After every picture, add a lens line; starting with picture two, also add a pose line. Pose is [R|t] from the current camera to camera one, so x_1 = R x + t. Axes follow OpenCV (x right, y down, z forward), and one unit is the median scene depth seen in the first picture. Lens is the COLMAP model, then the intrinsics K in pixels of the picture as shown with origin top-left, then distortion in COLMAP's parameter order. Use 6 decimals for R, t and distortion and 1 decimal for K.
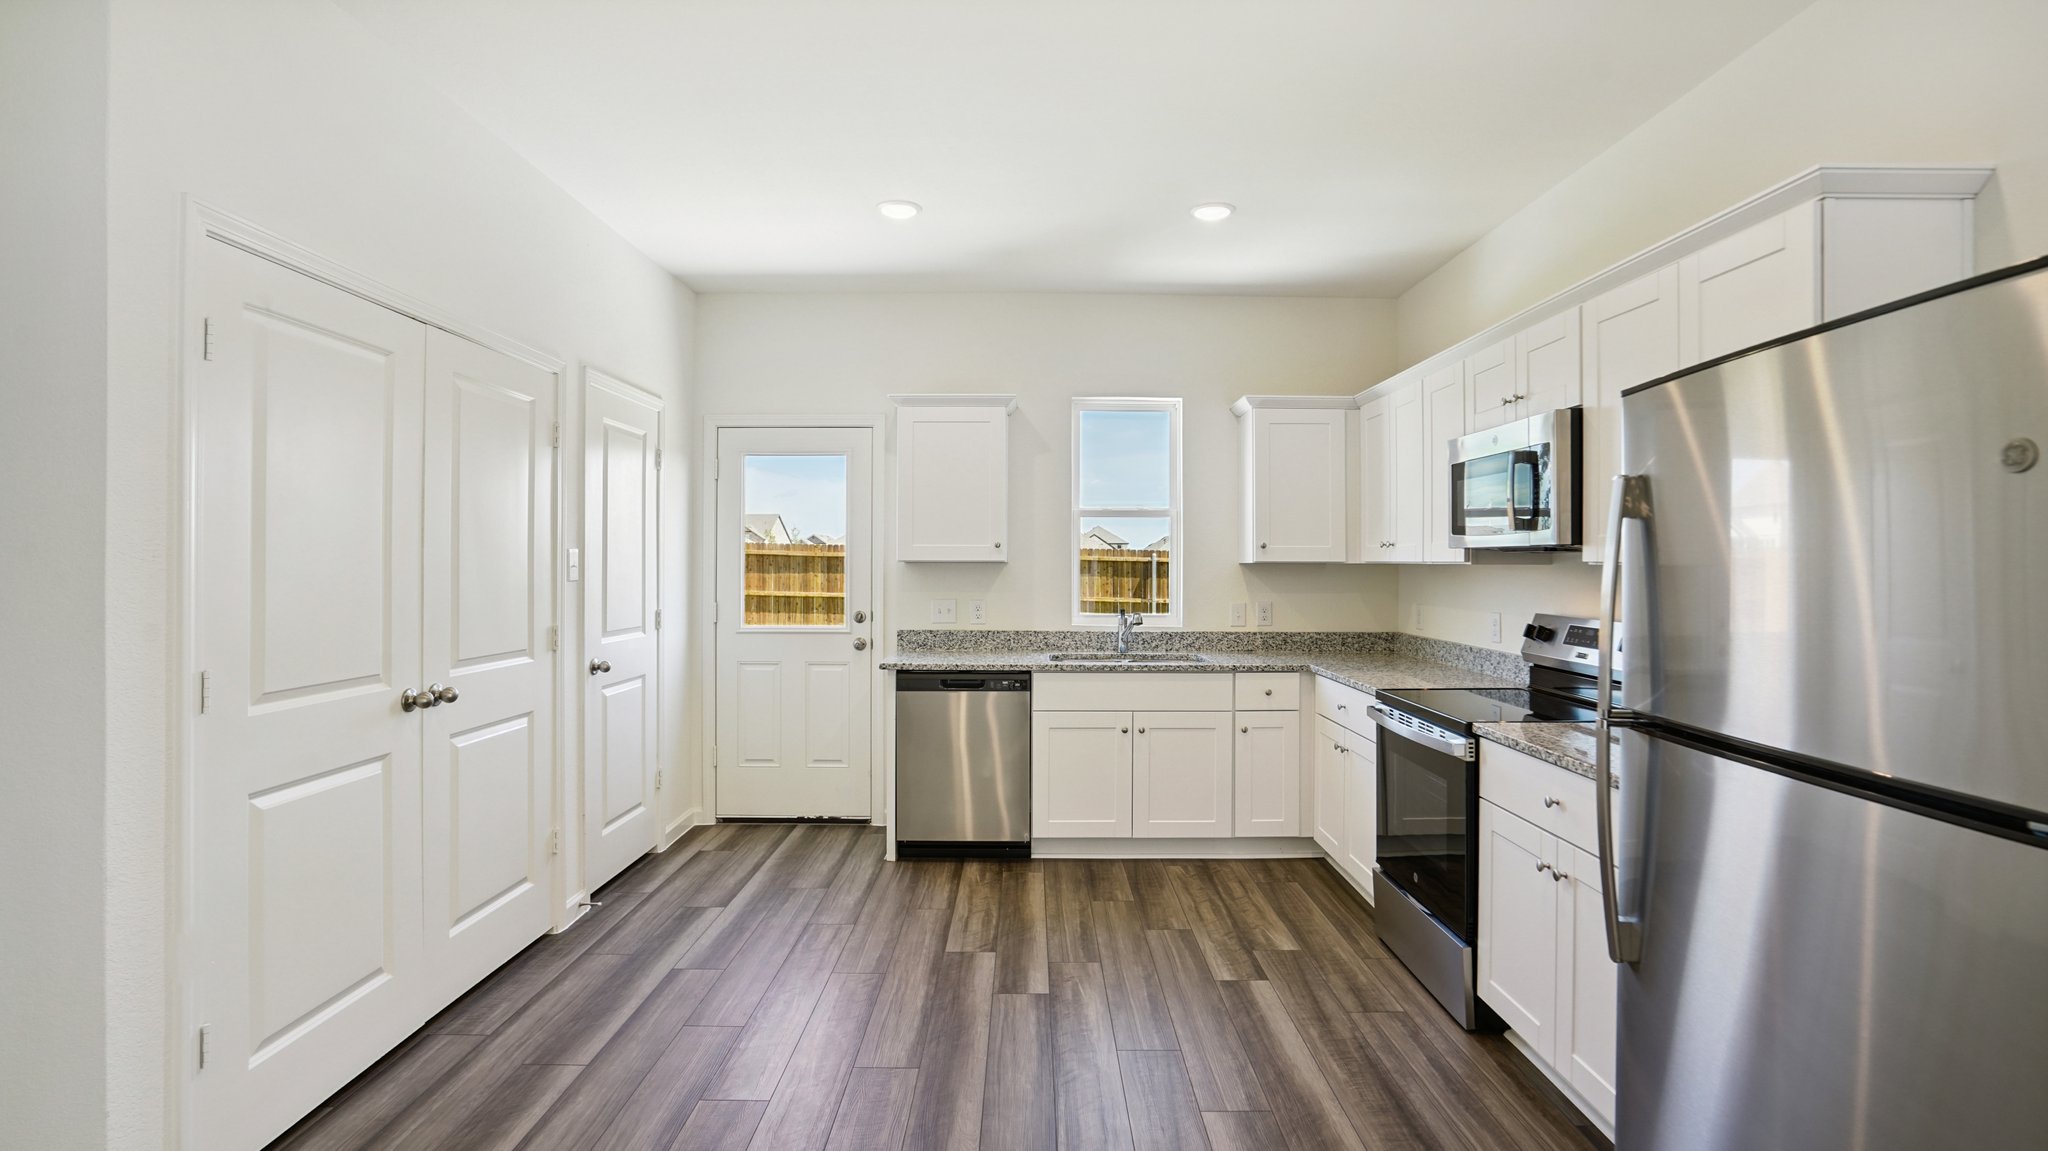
lens RADIAL K [[989.0, 0, 1027.7], [0, 989.0, 578.3], [0, 0, 1]] dist [-0.016671, 0.008315]
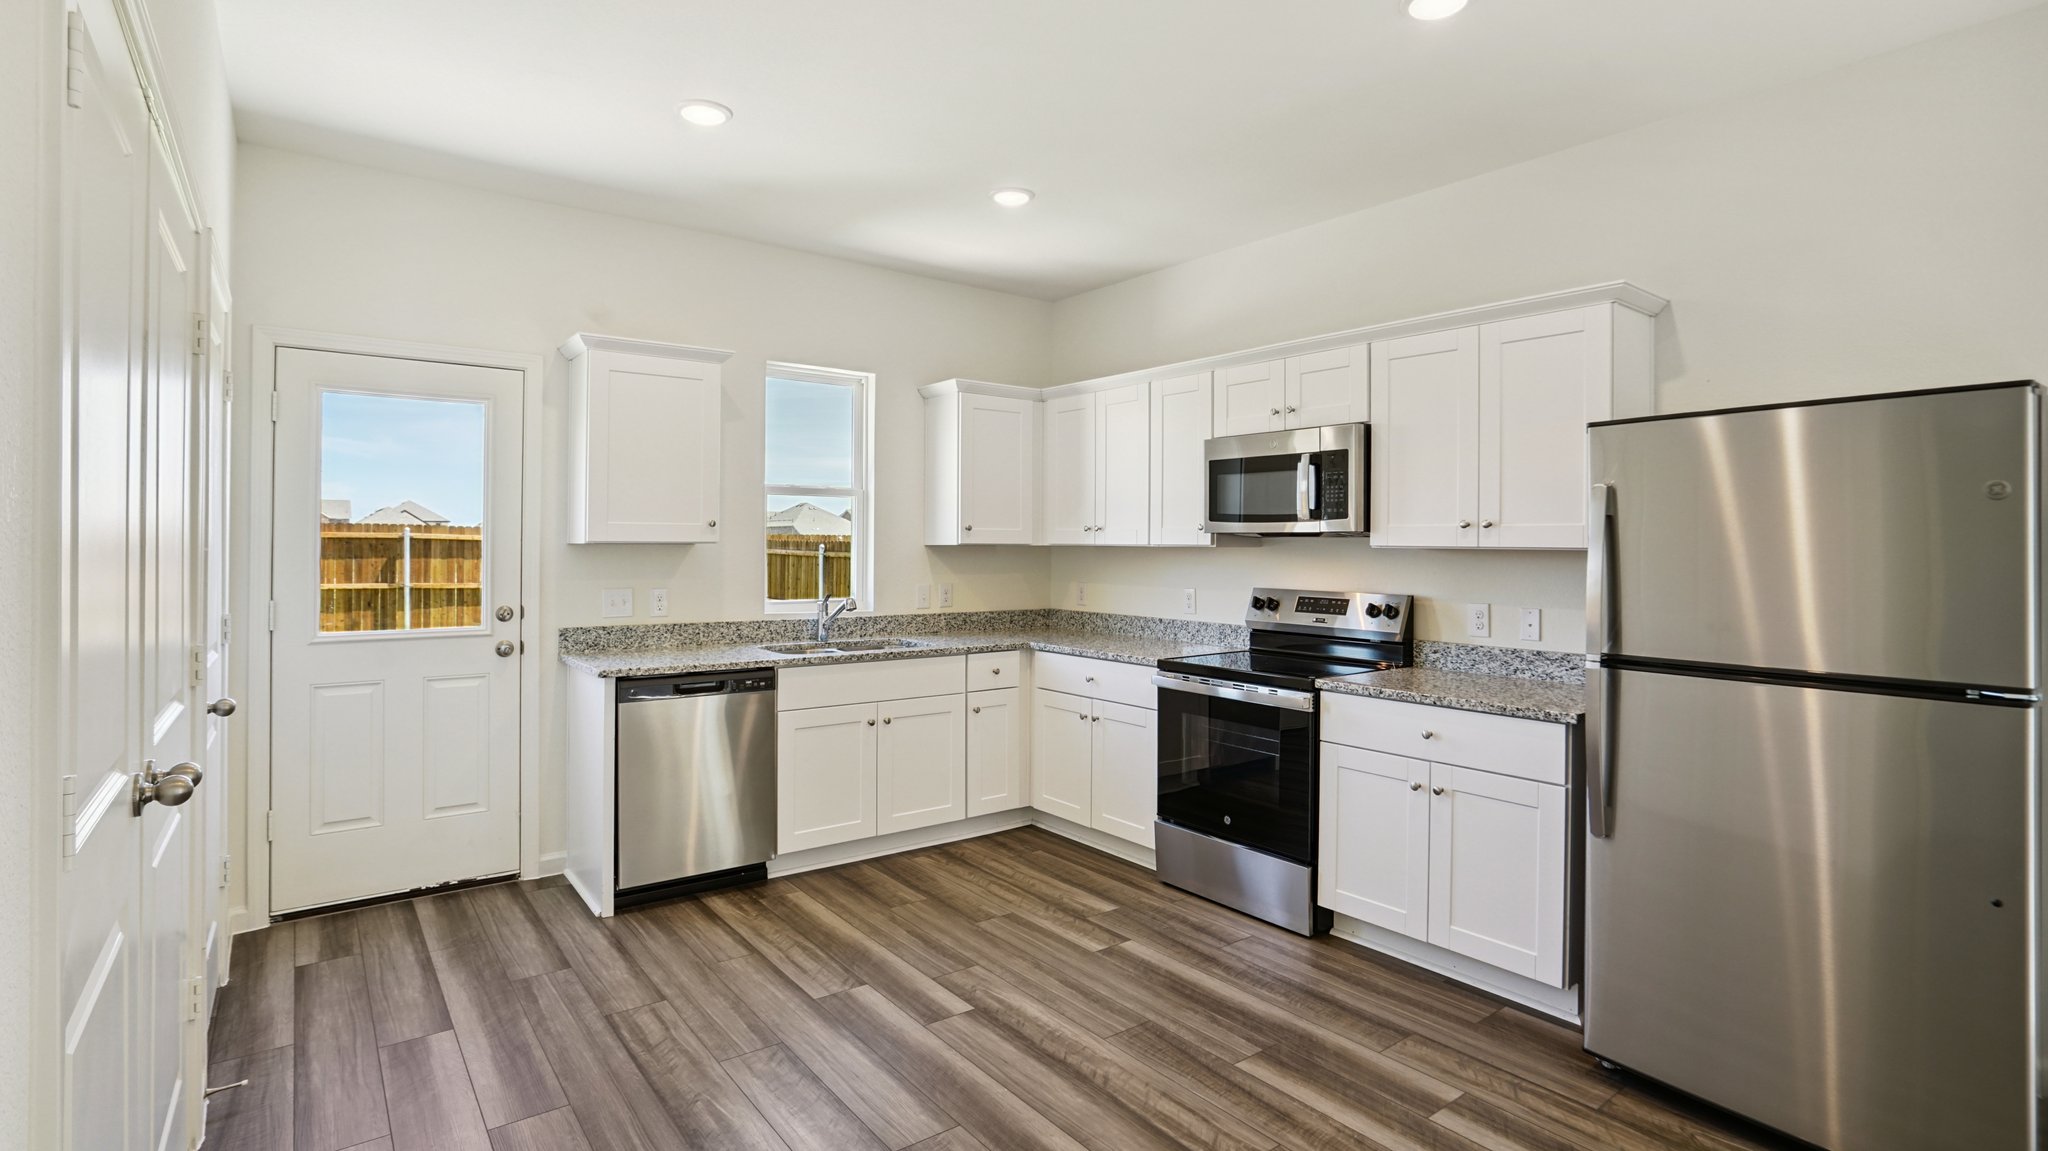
lens RADIAL K [[989.0, 0, 1040.2], [0, 989.0, 554.6], [0, 0, 1]] dist [-0.016671, 0.008315]
pose [[0.794927, -0.003263, 0.606696, -0.347214], [0.005967, 0.999979, -0.002440, -0.003082], [-0.606676, 0.005560, 0.794930, 0.156128]]
